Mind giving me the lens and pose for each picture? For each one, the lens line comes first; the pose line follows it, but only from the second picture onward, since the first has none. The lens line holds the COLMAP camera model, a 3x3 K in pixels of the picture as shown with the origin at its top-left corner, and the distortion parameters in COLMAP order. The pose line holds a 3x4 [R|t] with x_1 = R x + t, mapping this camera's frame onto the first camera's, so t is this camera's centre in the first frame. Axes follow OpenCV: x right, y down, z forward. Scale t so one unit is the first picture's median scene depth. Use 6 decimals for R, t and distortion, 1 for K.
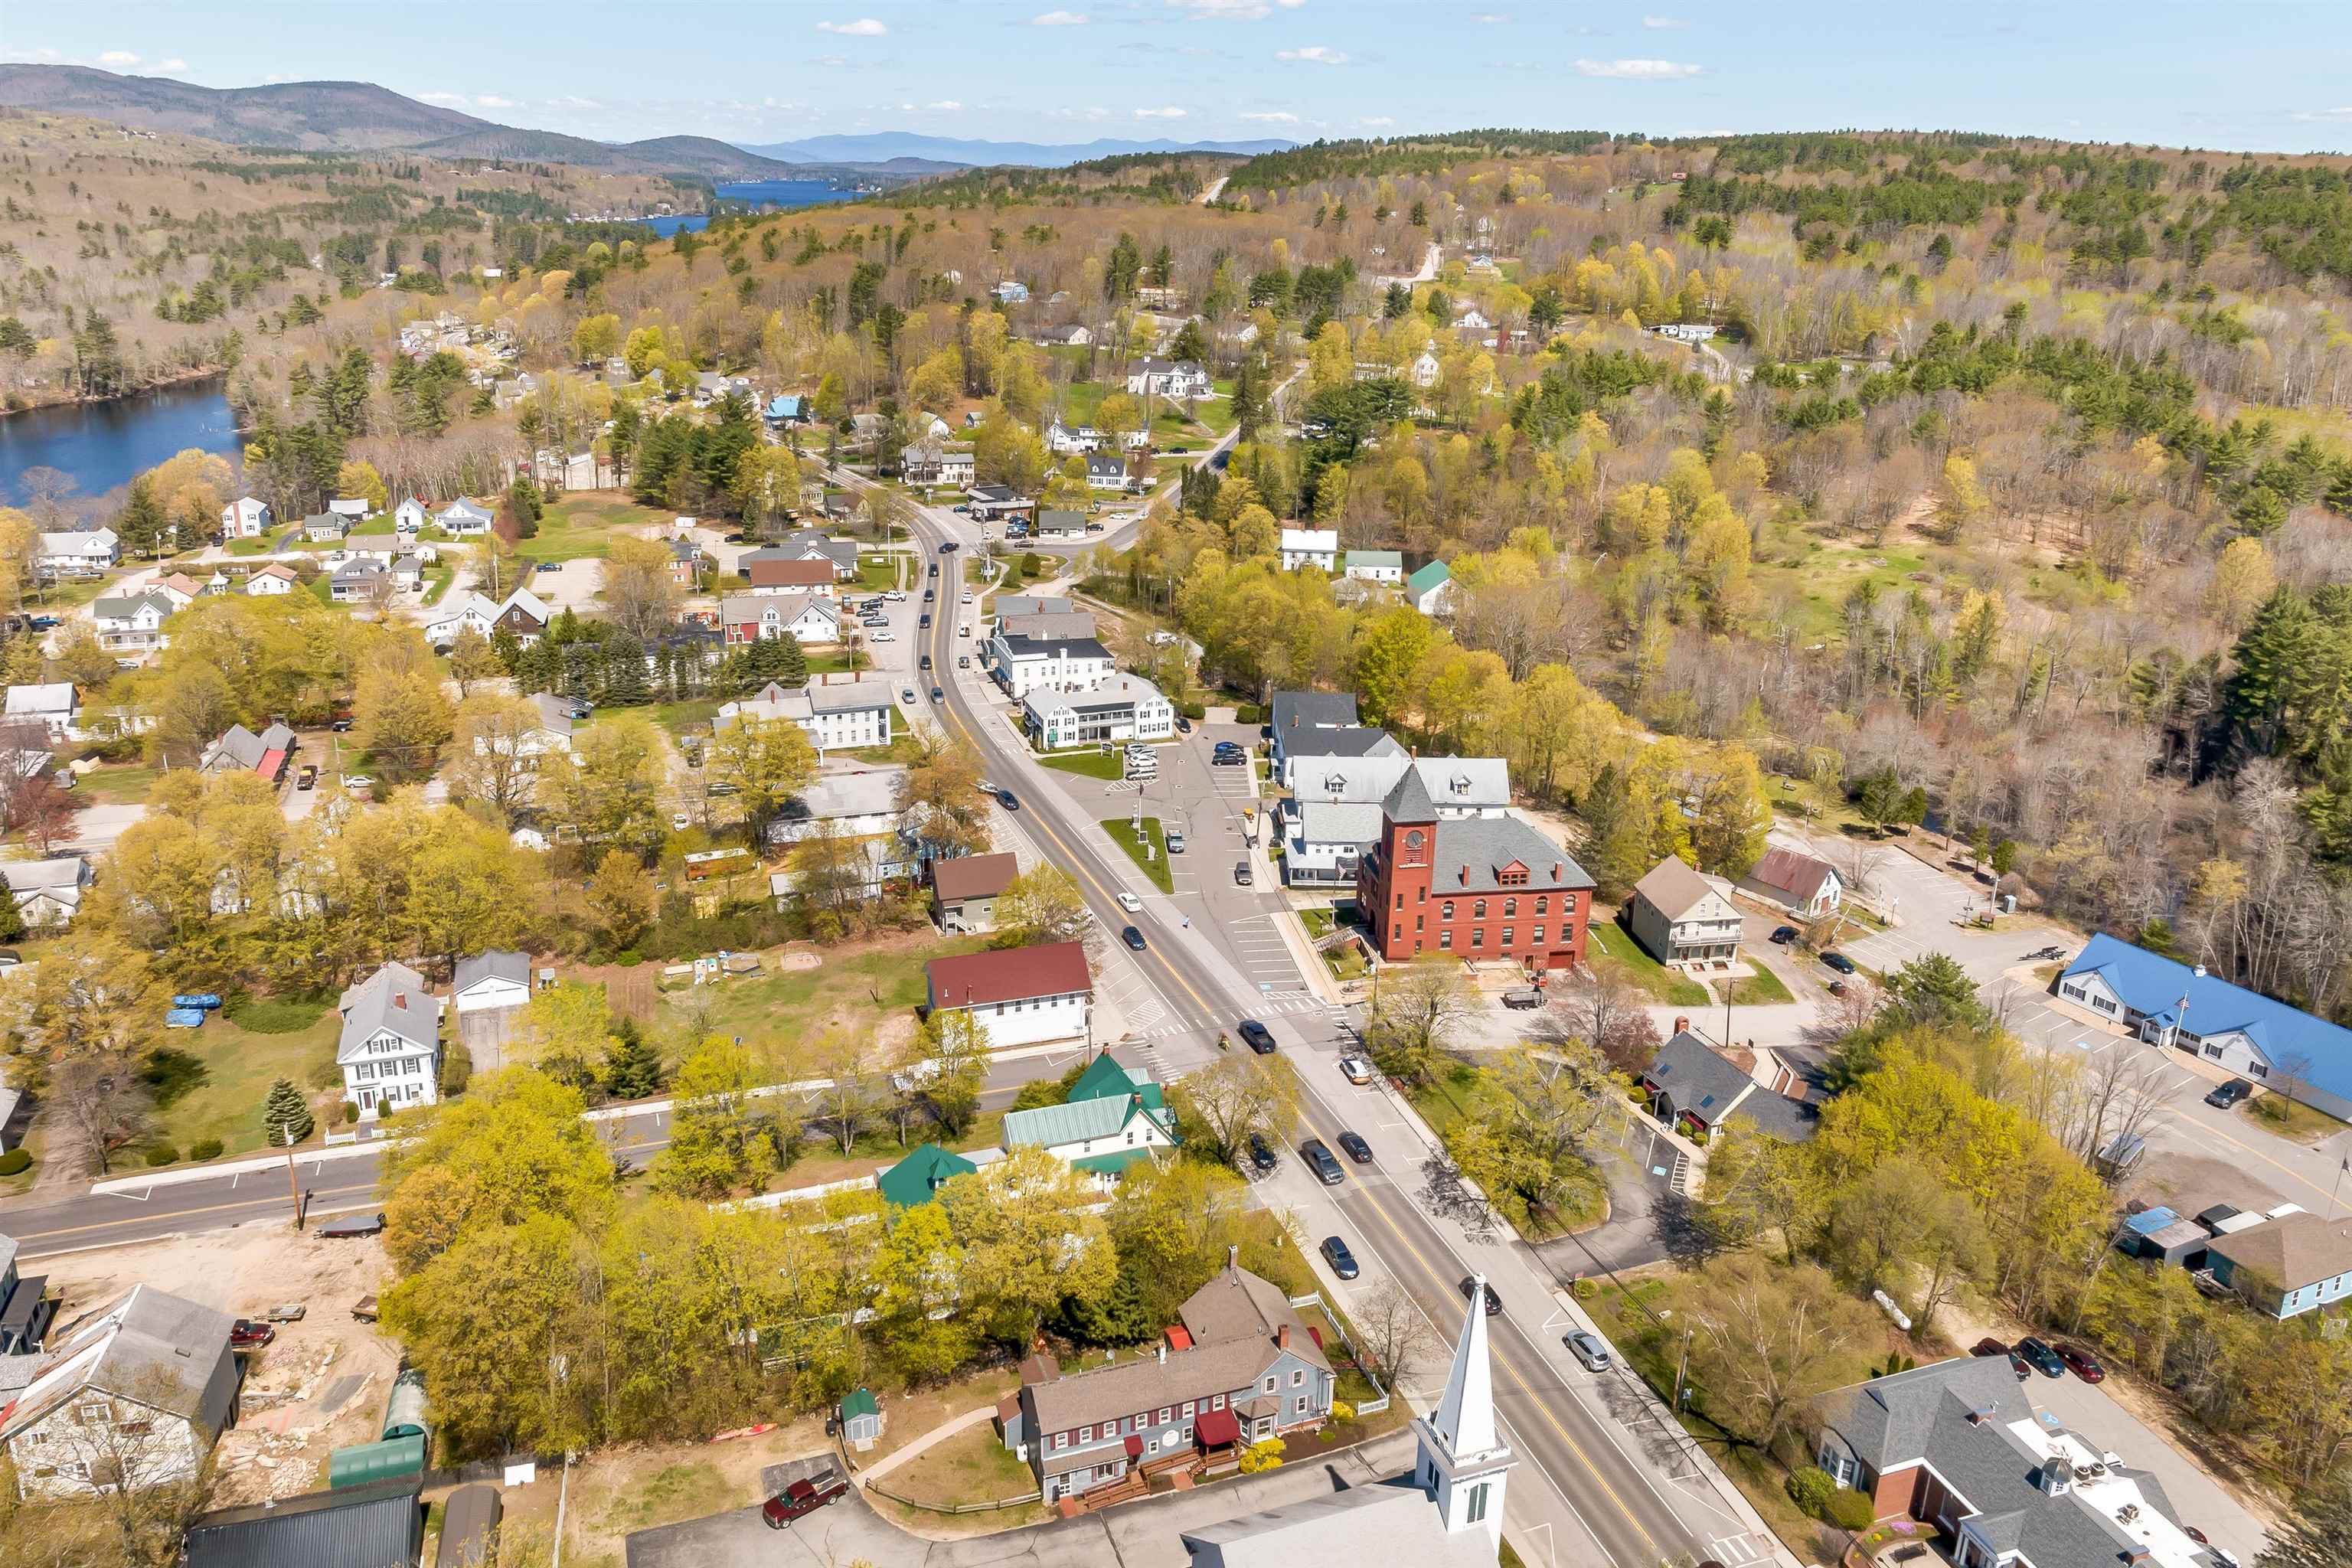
lens RADIAL K [[1611.2, 0, 1176.0], [0, 1611.2, 784.0], [0, 0, 1]] dist [-0.032422, -0.003009]
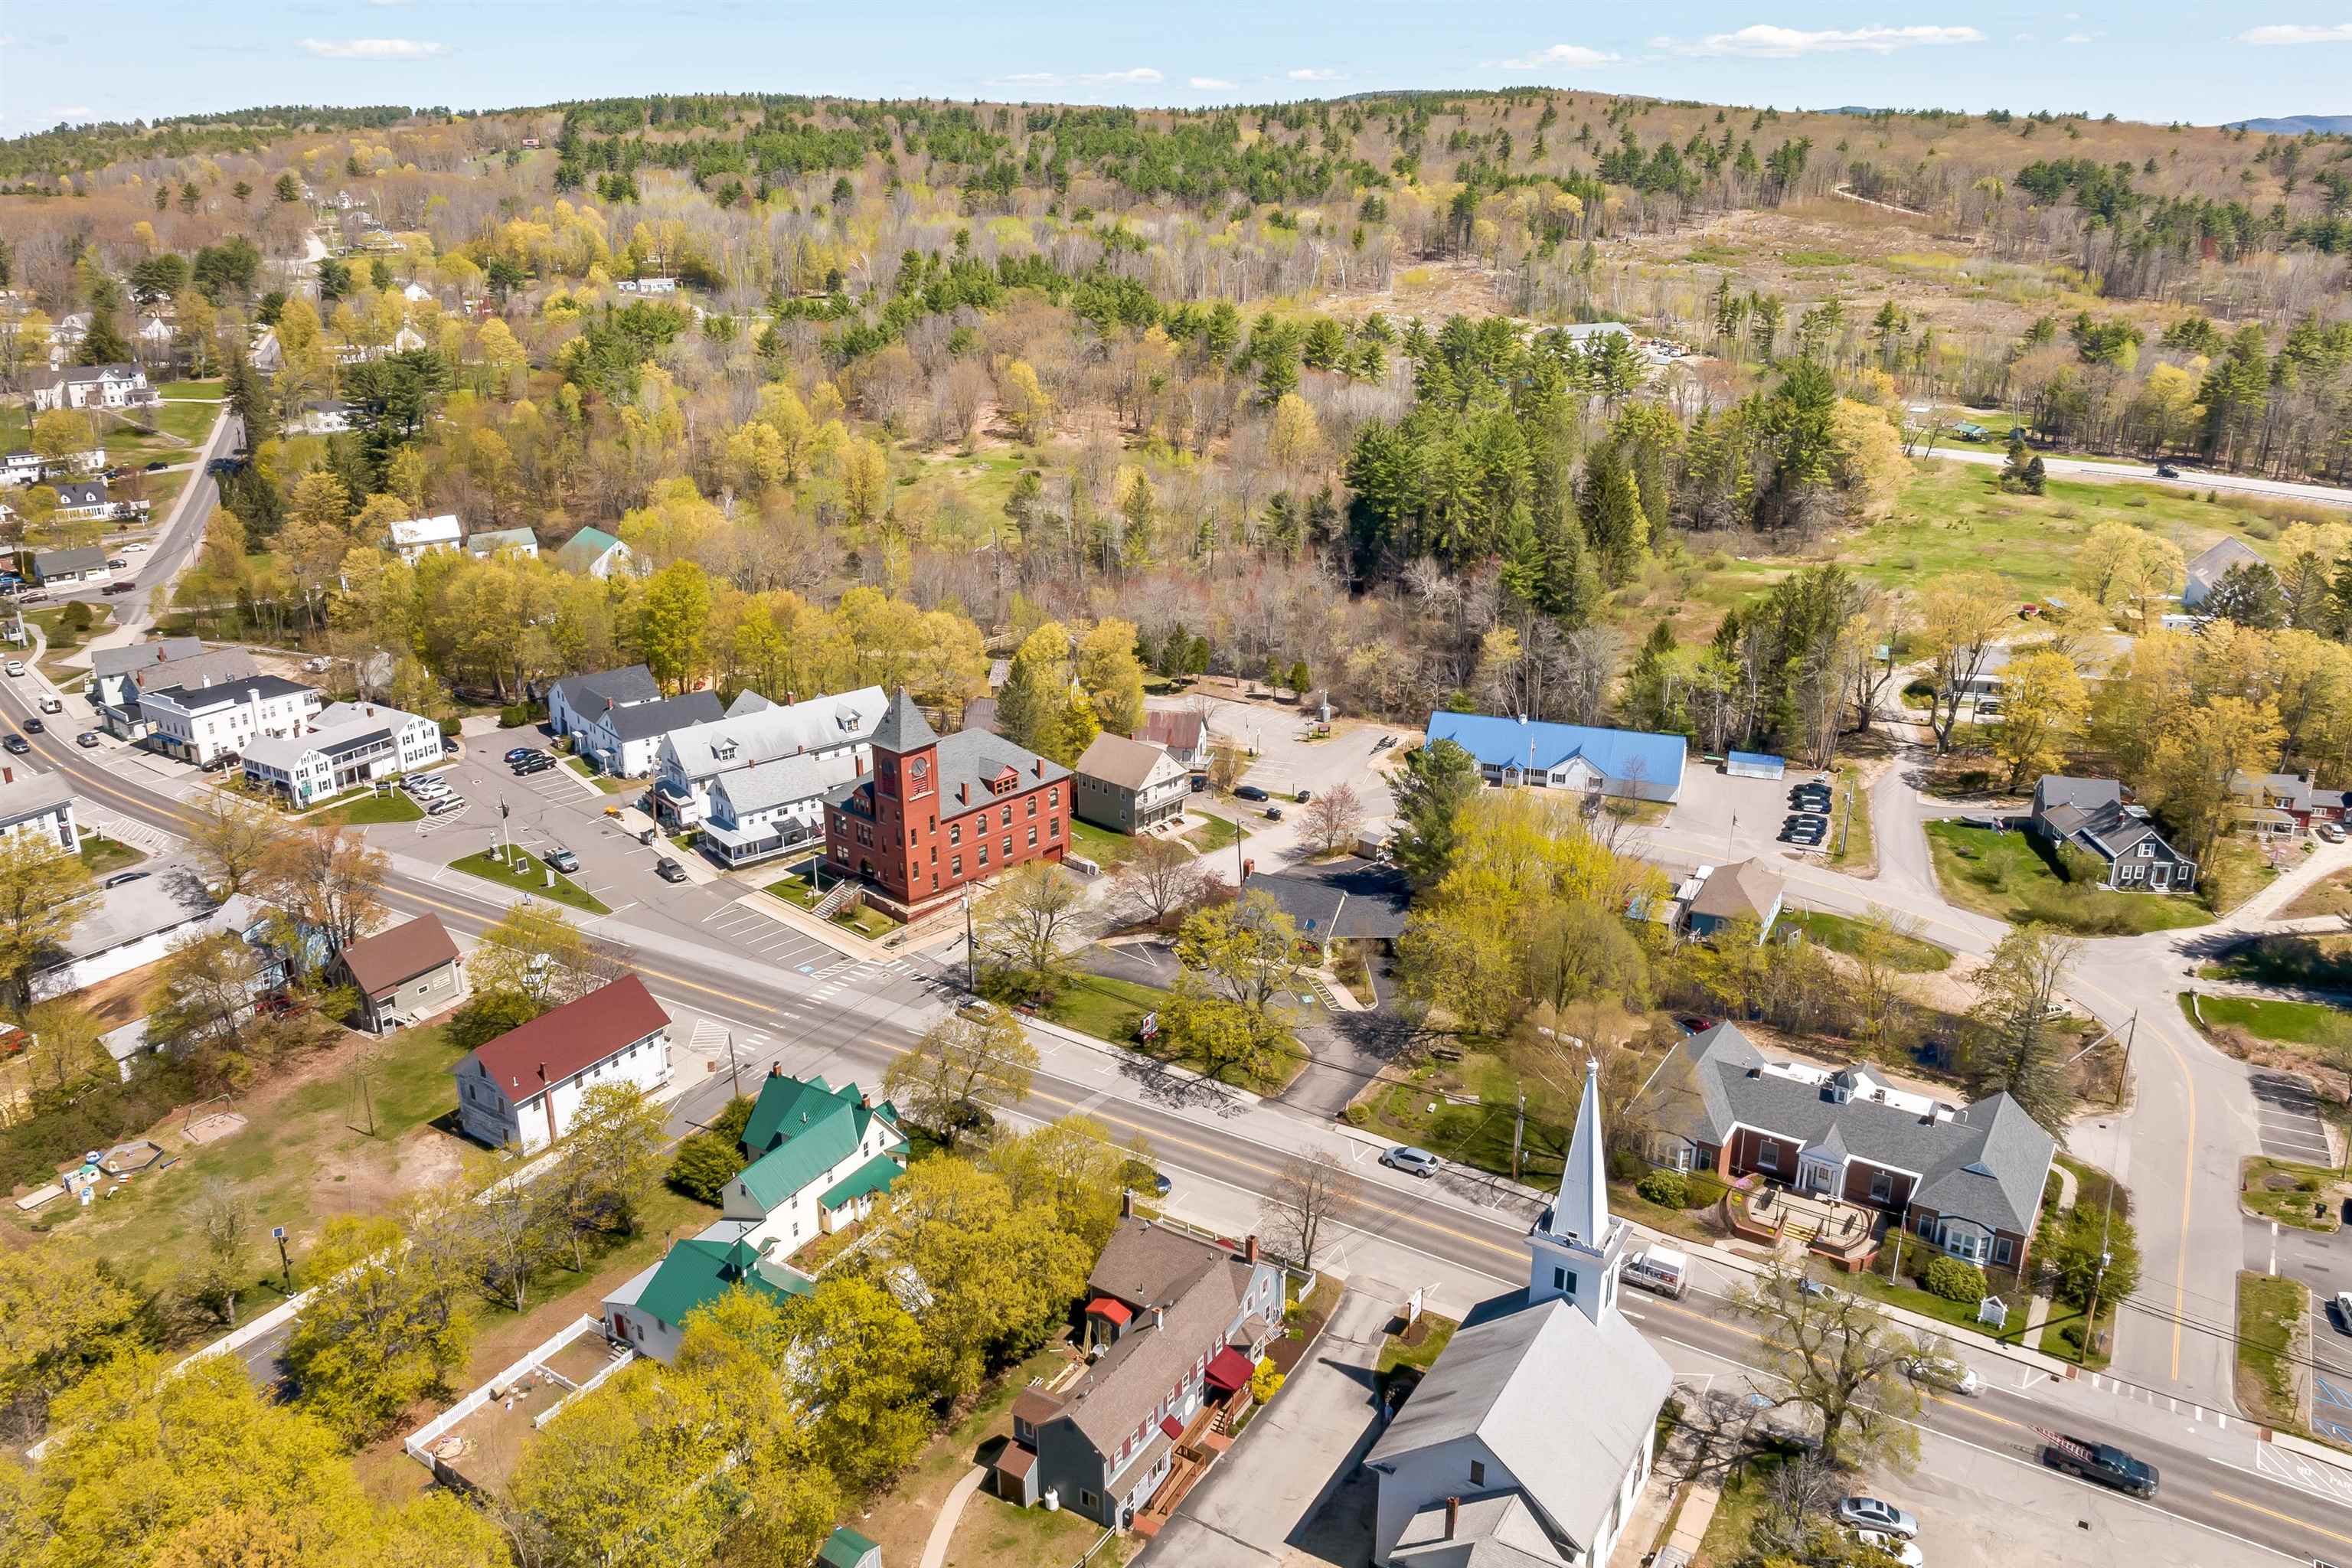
lens RADIAL K [[1611.2, 0, 1176.0], [0, 1611.2, 784.0], [0, 0, 1]] dist [-0.032422, -0.003009]
pose [[0.798149, -0.242811, 0.551362, -0.212577], [0.231516, 0.968529, 0.091384, -0.005918], [-0.556200, 0.054711, 0.829246, 0.122455]]
